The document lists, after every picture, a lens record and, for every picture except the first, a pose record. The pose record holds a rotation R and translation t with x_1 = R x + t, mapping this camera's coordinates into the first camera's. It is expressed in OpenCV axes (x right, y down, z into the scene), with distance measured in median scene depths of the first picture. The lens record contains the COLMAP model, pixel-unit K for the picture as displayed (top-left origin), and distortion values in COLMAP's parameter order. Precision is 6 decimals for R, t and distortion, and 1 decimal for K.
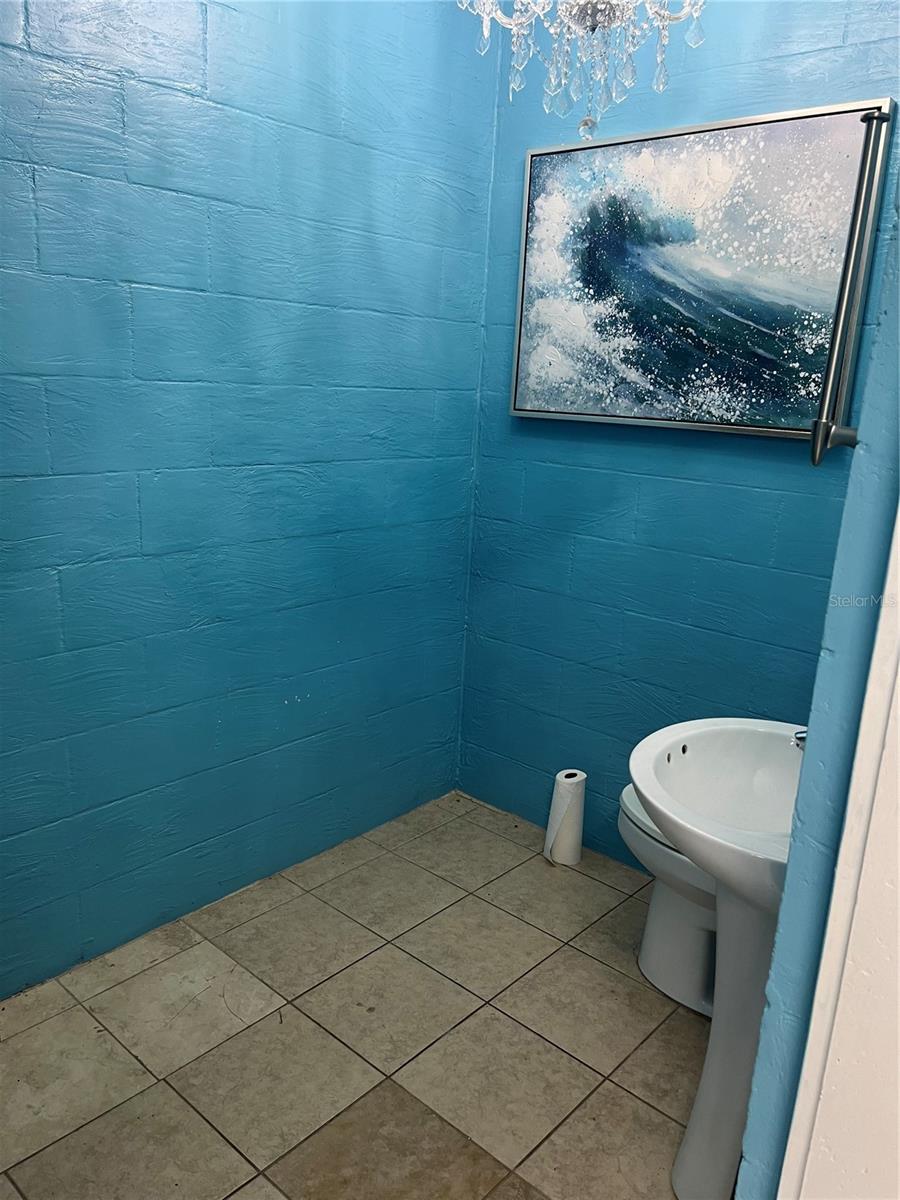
lens RADIAL K [[899.9, 0, 447.7], [0, 899.9, 596.4], [0, 0, 1]] dist [0.066969, -0.093814]
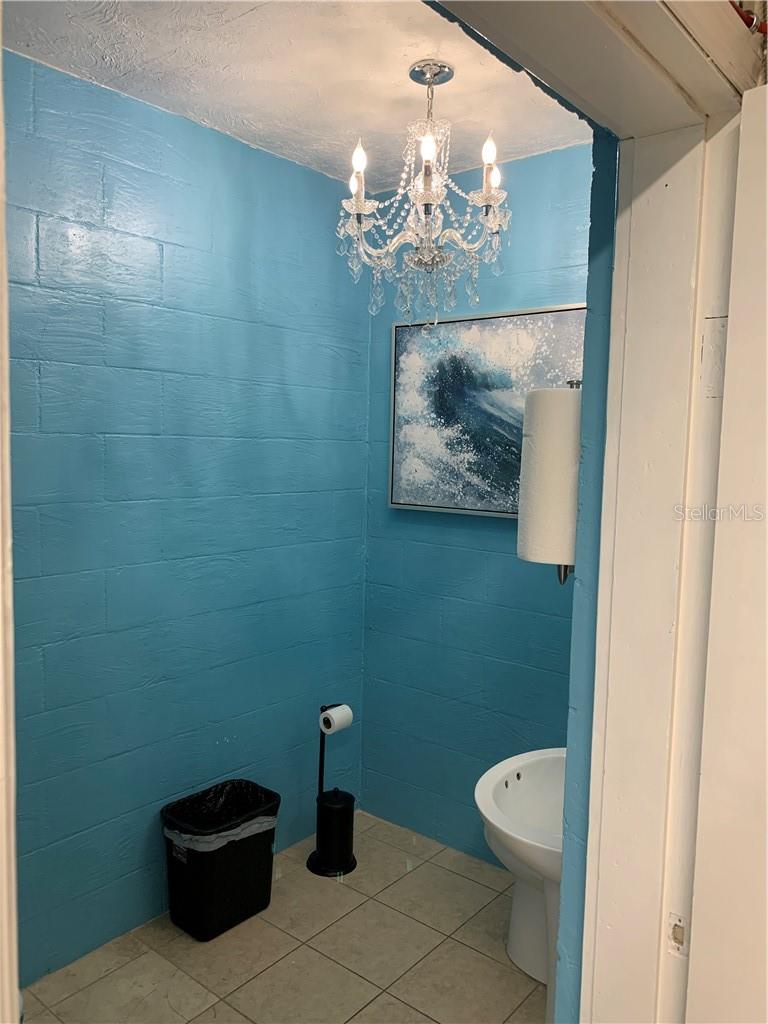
lens RADIAL K [[781.4, 0, 393.5], [0, 781.4, 487.2], [0, 0, 1]] dist [0.034989, -0.051887]
pose [[0.998369, -0.030779, 0.048089, 0.024883], [0.038585, 0.984528, -0.170927, -0.038648], [-0.042085, 0.172504, 0.984109, -0.155175]]
